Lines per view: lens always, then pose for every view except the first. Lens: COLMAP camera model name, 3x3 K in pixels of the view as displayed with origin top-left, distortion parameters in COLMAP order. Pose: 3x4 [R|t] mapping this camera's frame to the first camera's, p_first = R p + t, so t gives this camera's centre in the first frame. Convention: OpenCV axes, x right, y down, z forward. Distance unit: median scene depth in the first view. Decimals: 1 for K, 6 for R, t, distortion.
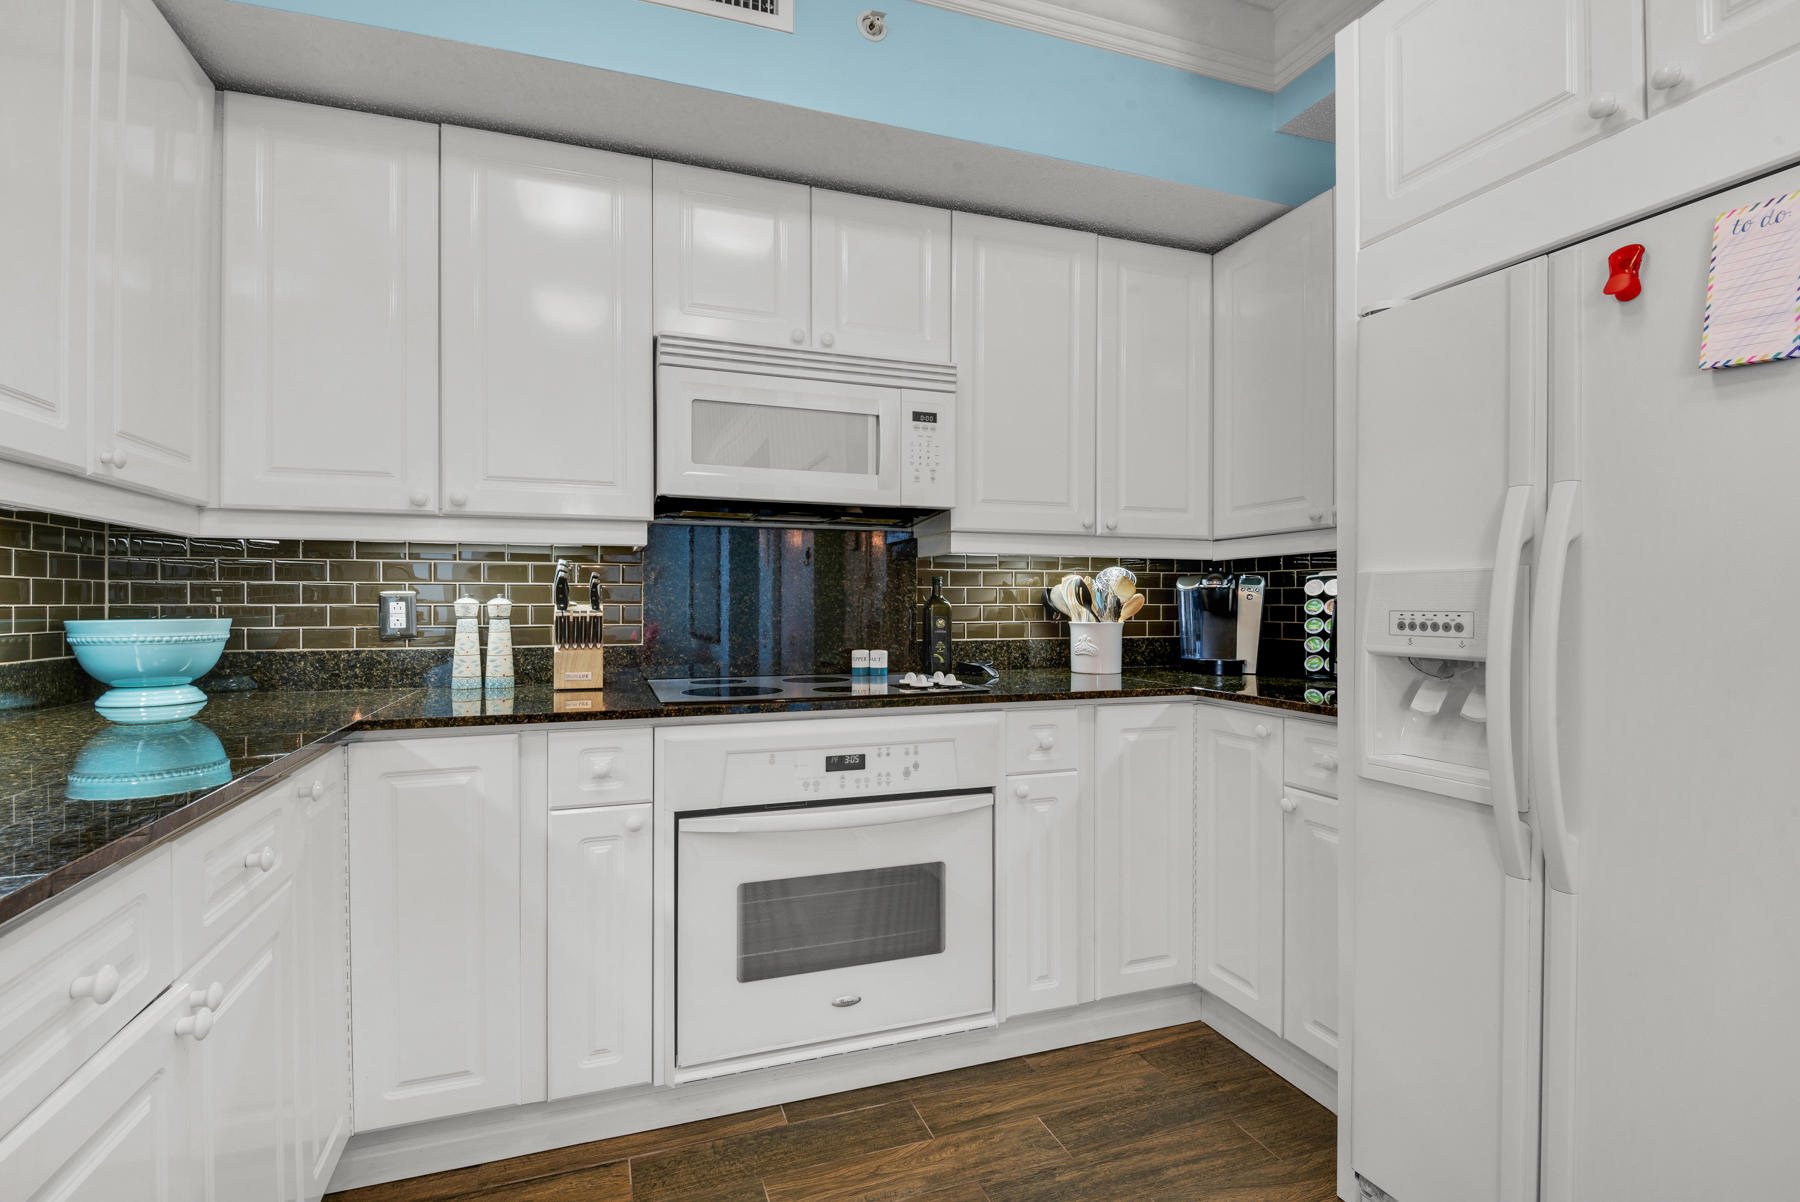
lens RADIAL K [[860.7, 0, 998.8], [0, 860.7, 603.2], [0, 0, 1]] dist [0.021682, -0.019437]
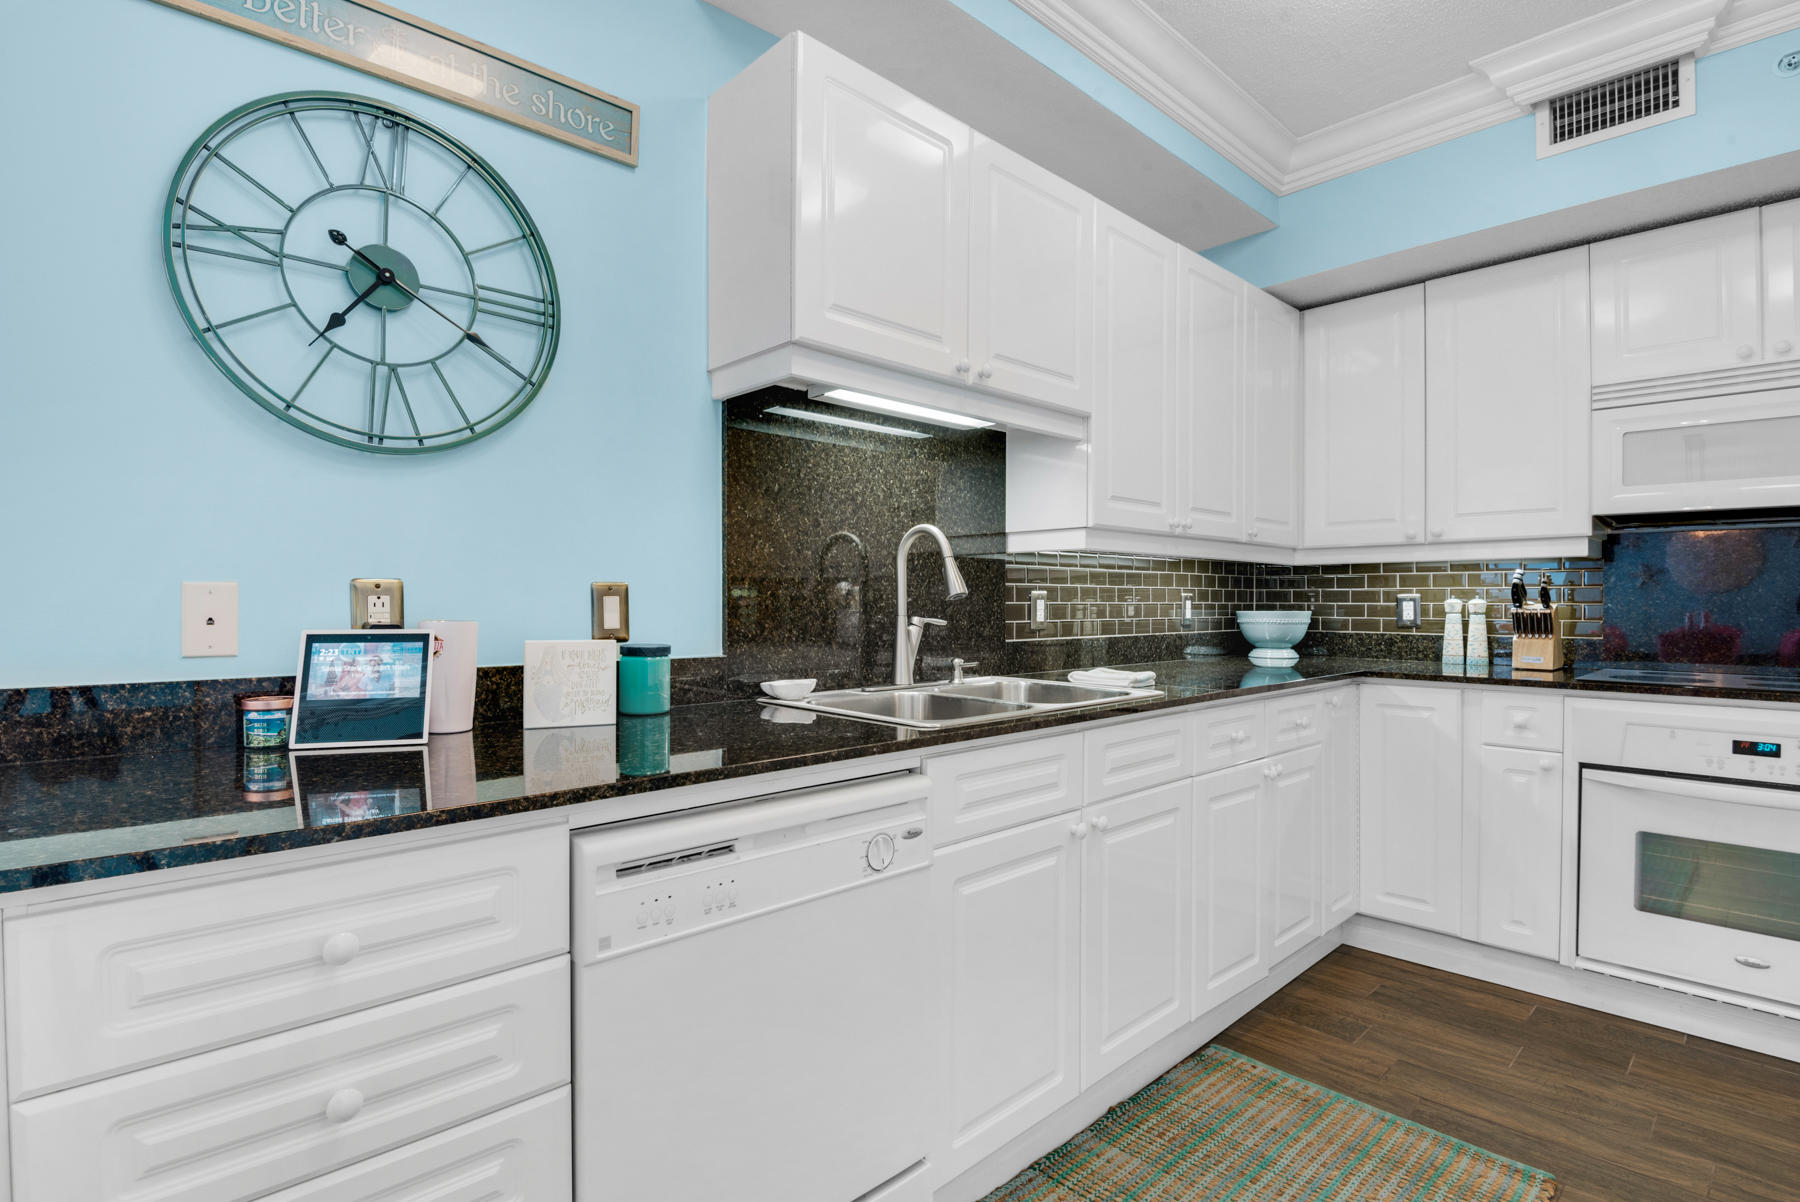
lens RADIAL K [[902.5, 0, 817.1], [0, 902.5, 604.5], [0, 0, 1]] dist [0.004715, -0.016115]
pose [[0.297067, 0.005058, -0.954843, 0.511696], [-0.002757, 0.999986, 0.004440, -0.000722], [0.954853, 0.001314, 0.297077, -0.450370]]
